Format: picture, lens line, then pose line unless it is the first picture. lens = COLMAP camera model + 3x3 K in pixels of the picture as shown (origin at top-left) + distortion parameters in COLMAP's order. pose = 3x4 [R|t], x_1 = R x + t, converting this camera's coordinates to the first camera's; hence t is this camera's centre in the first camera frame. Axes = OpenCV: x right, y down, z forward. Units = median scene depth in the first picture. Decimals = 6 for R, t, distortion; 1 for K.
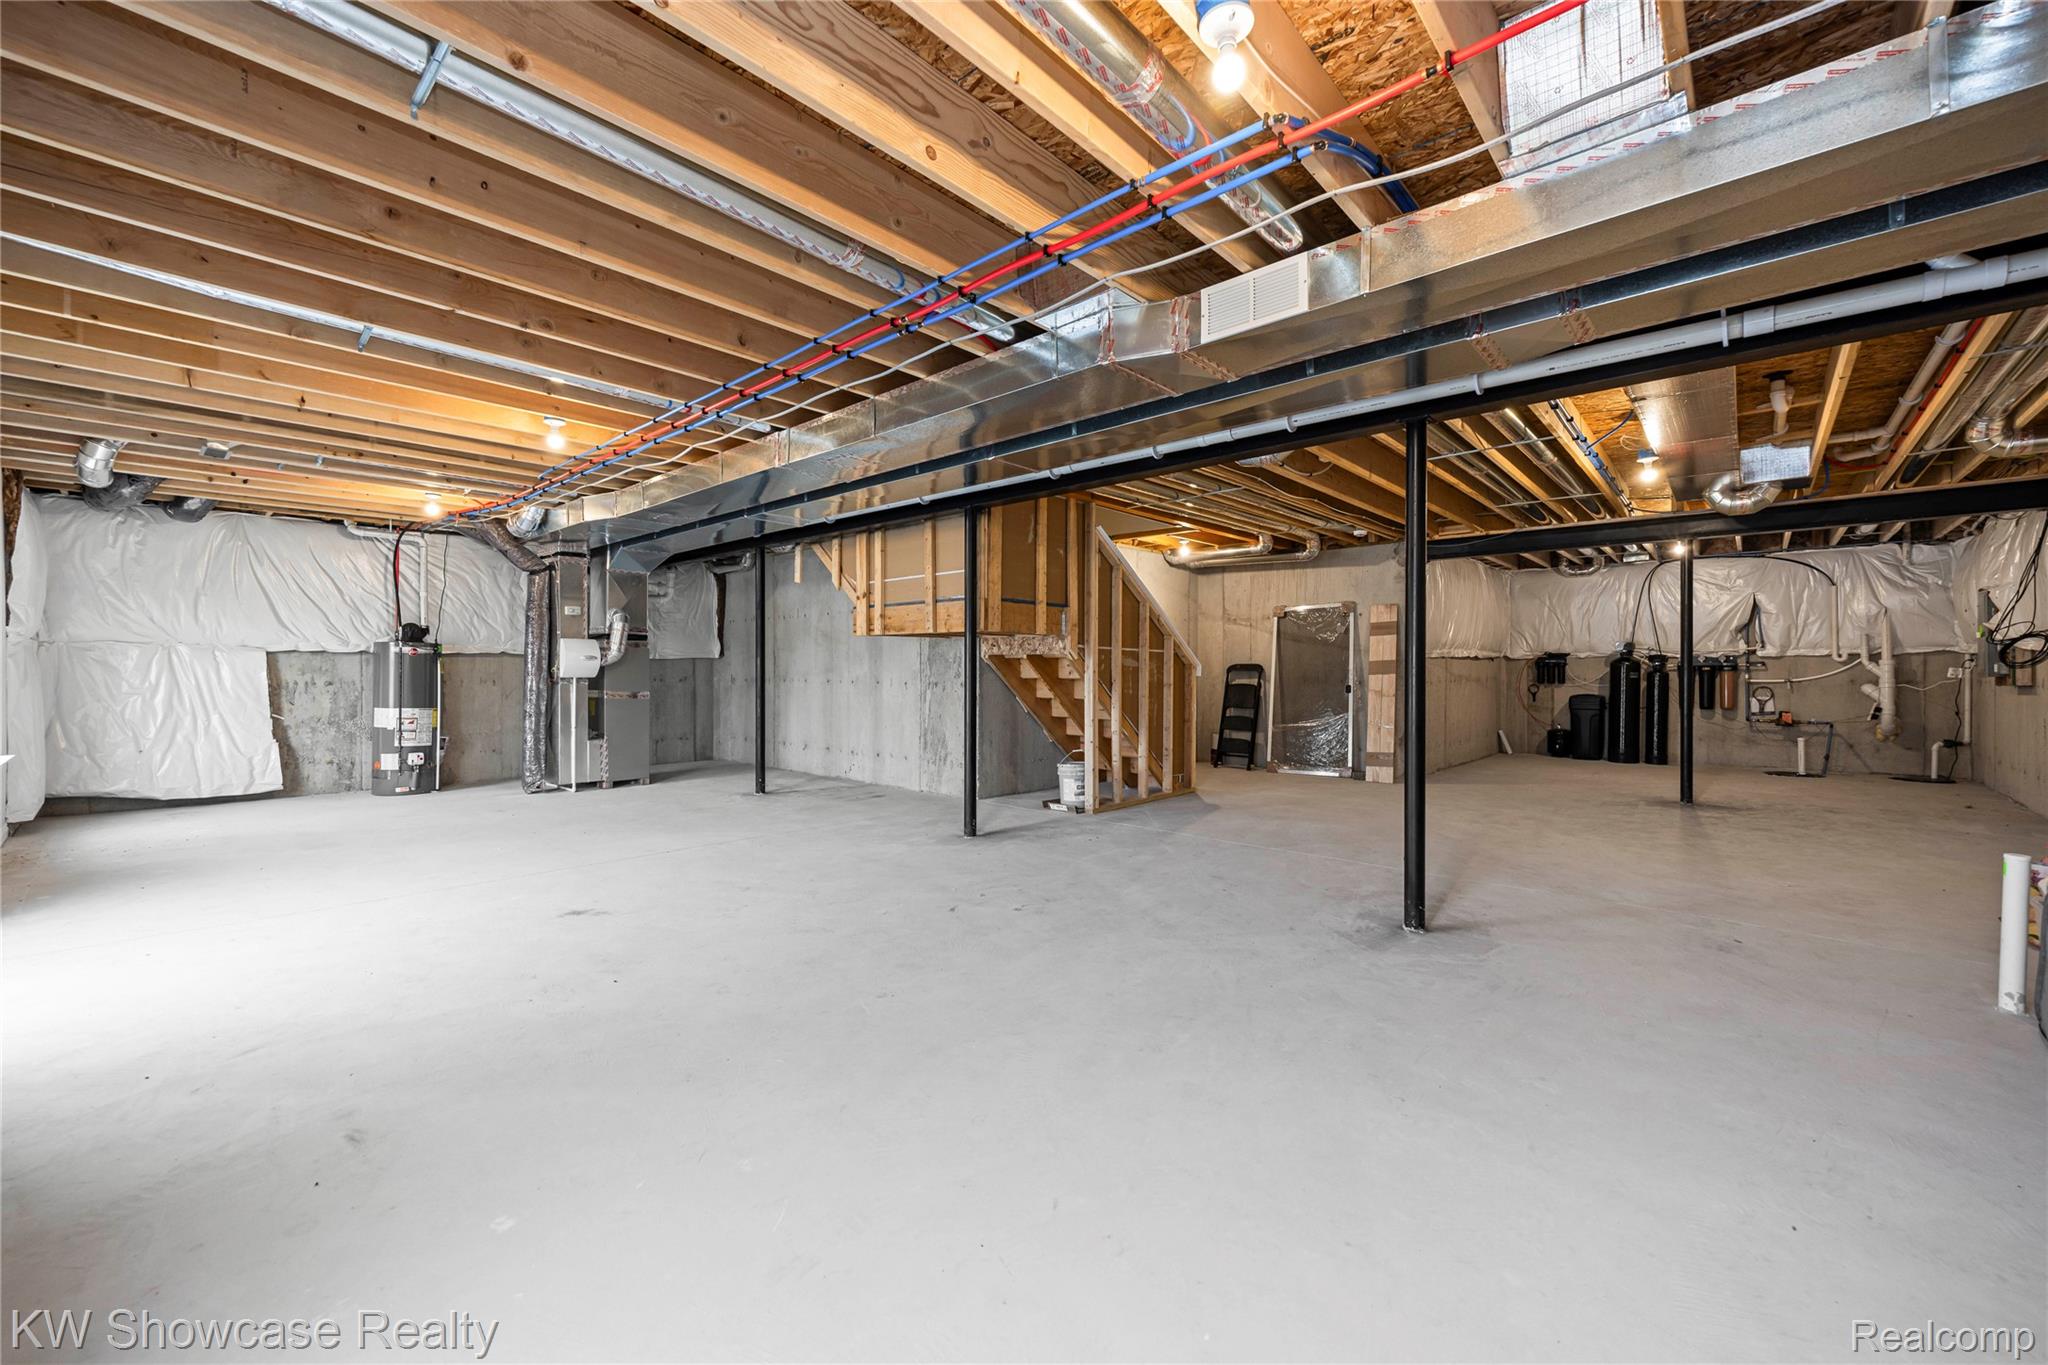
lens RADIAL K [[810.9, 0, 1010.0], [0, 810.9, 672.9], [0, 0, 1]] dist [-0.000473, -0.000334]
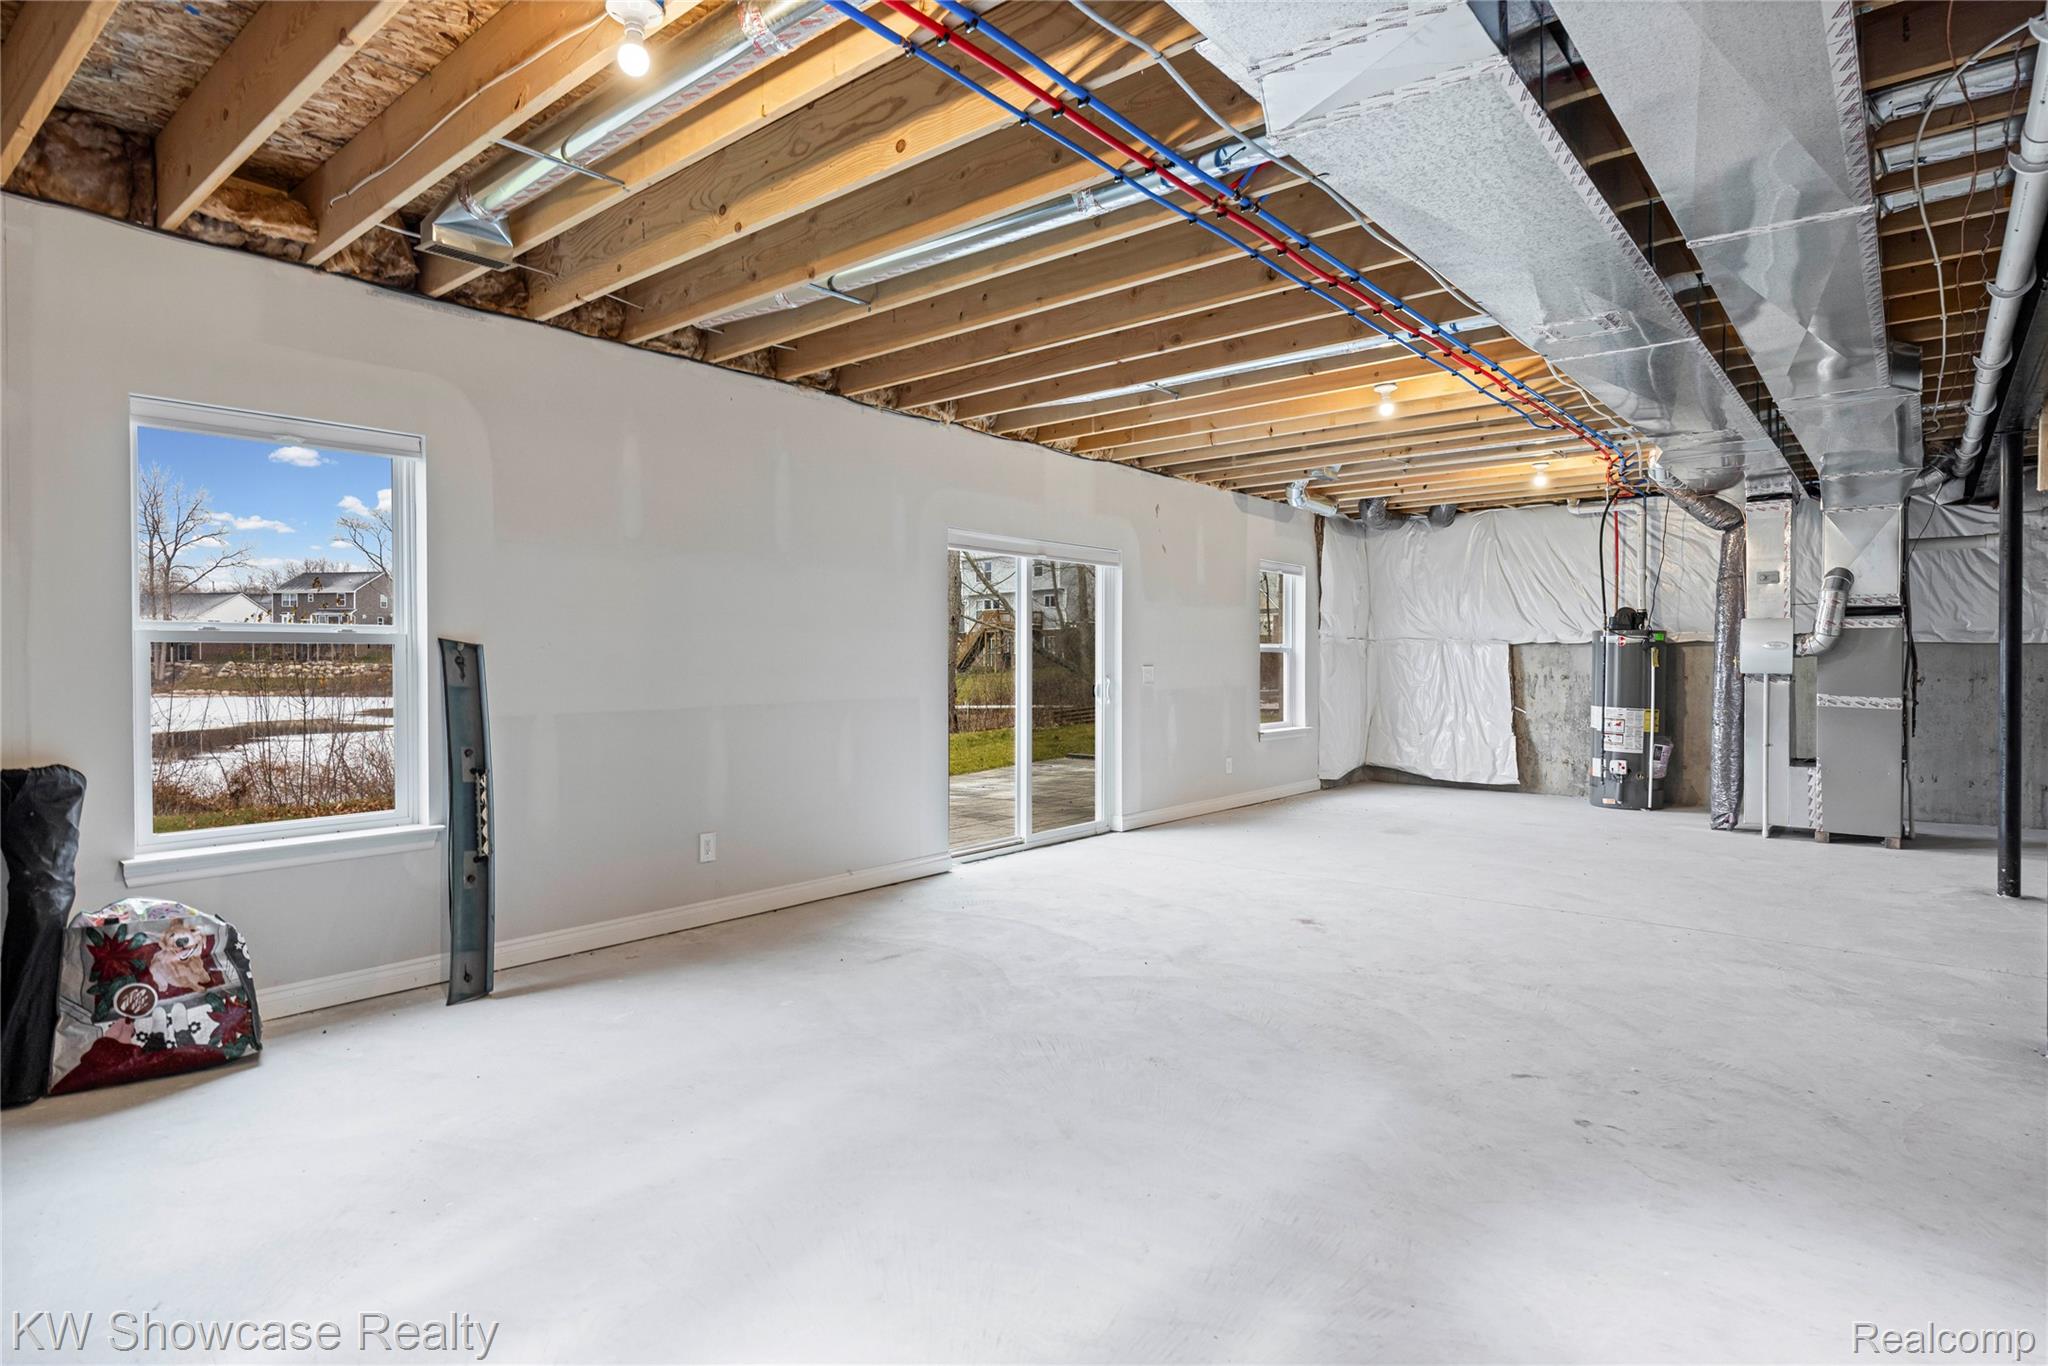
lens RADIAL K [[1068.3, 0, 1018.6], [0, 1068.3, 663.9], [0, 0, 1]] dist [0.001637, -0.001314]
pose [[0.053748, 0.001108, -0.998554, 0.357426], [-0.001896, 0.999998, 0.001007, -0.002308], [0.998553, 0.001839, 0.053750, 0.315053]]
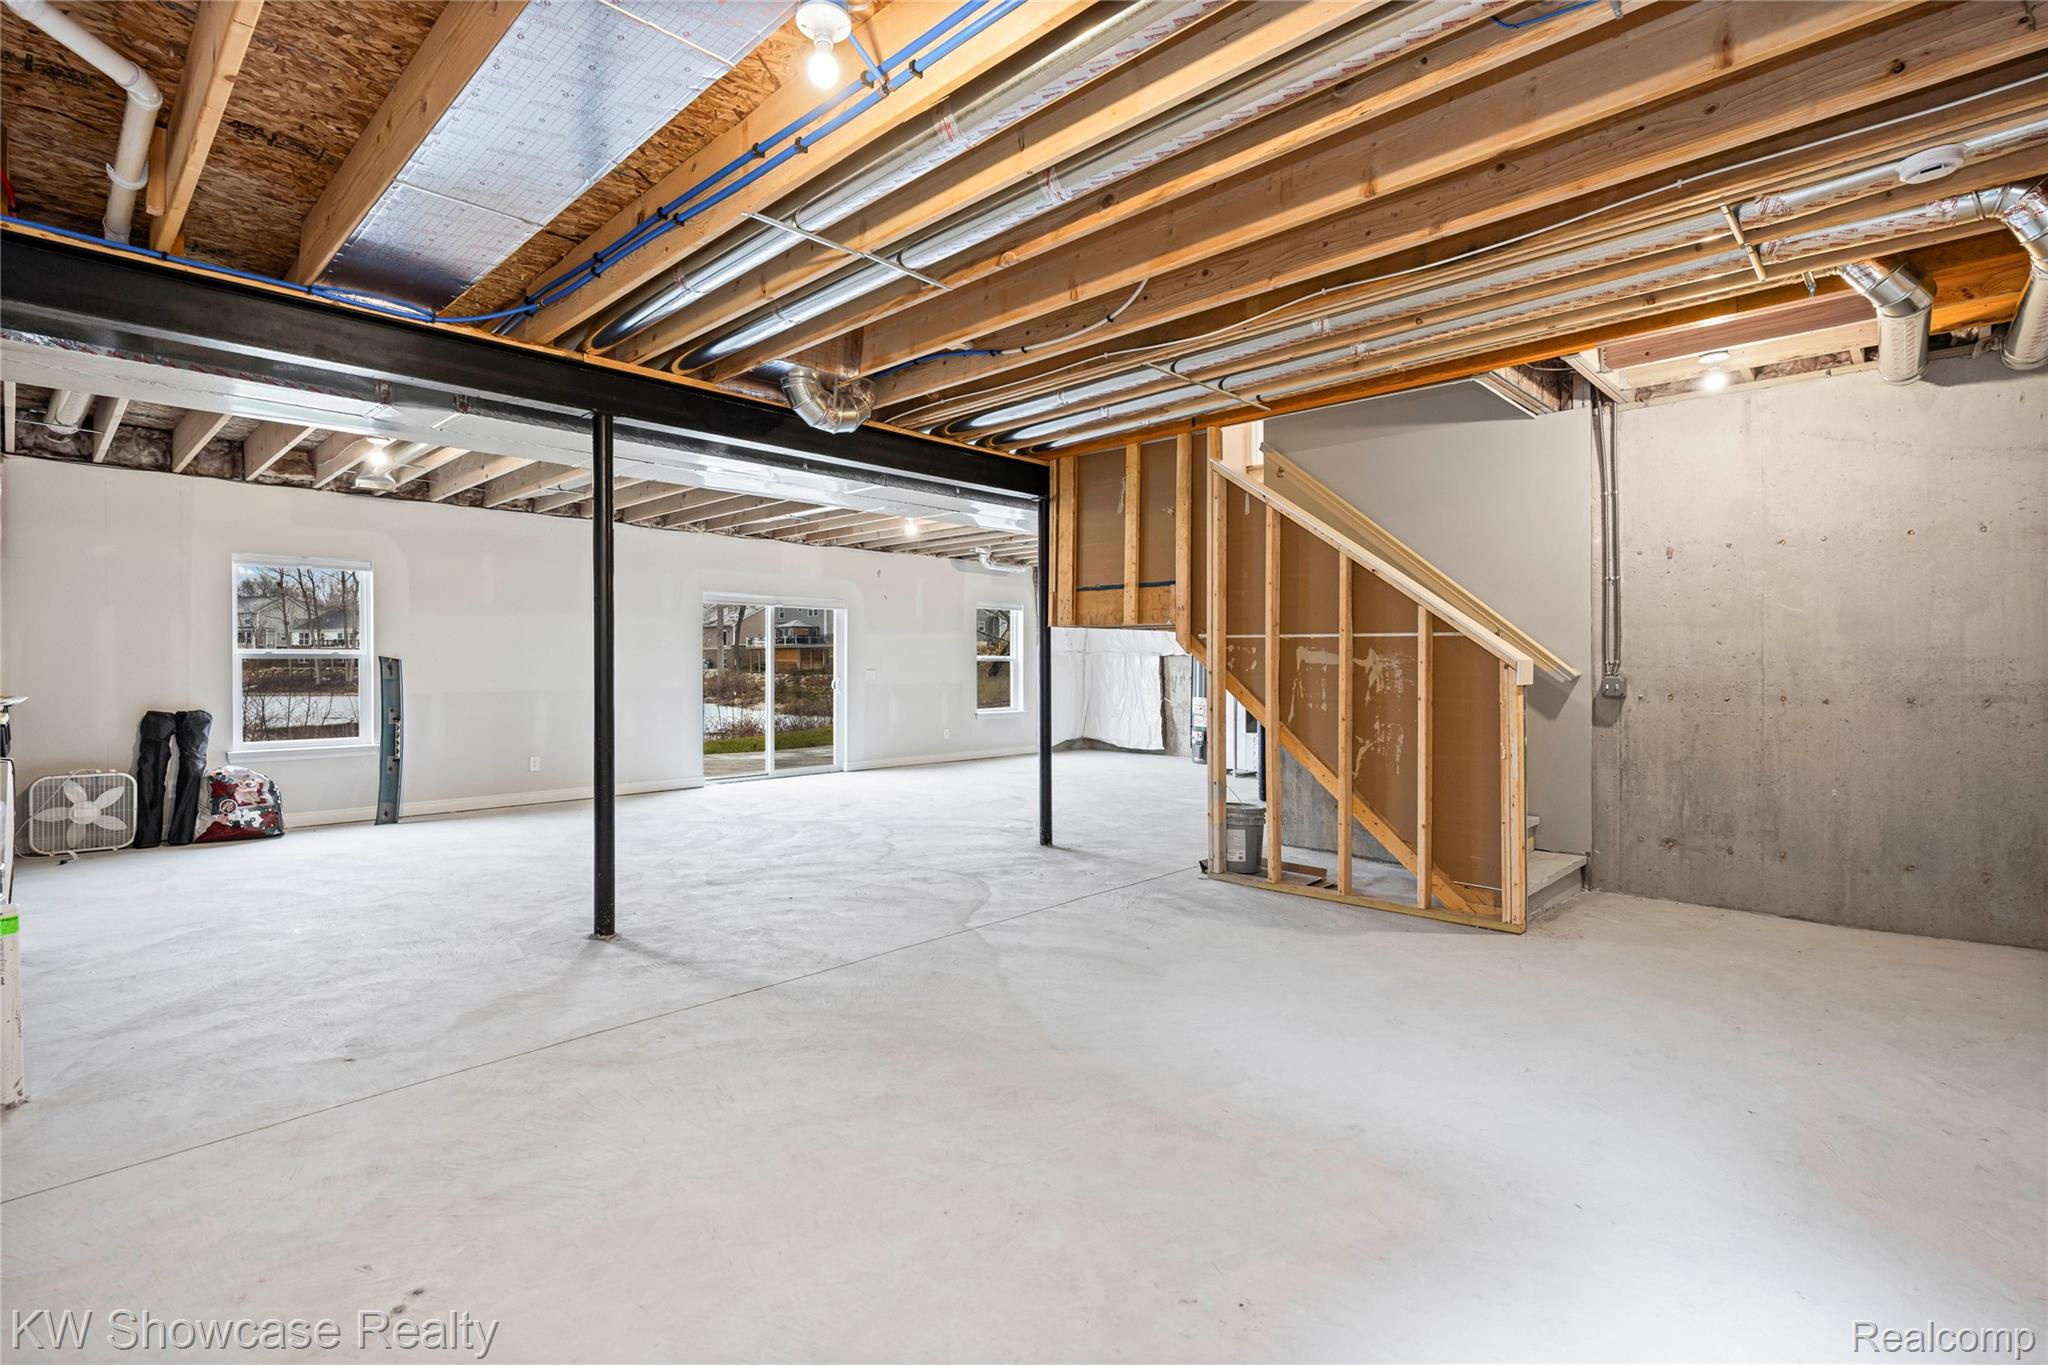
lens RADIAL K [[939.9, 0, 1018.8], [0, 939.9, 662.5], [0, 0, 1]] dist [0.001045, 0.000170]
pose [[-0.008017, -0.006225, -0.999948, 0.791103], [-0.003115, 0.999976, -0.006201, -0.003359], [0.999963, 0.003065, -0.008036, 0.732101]]
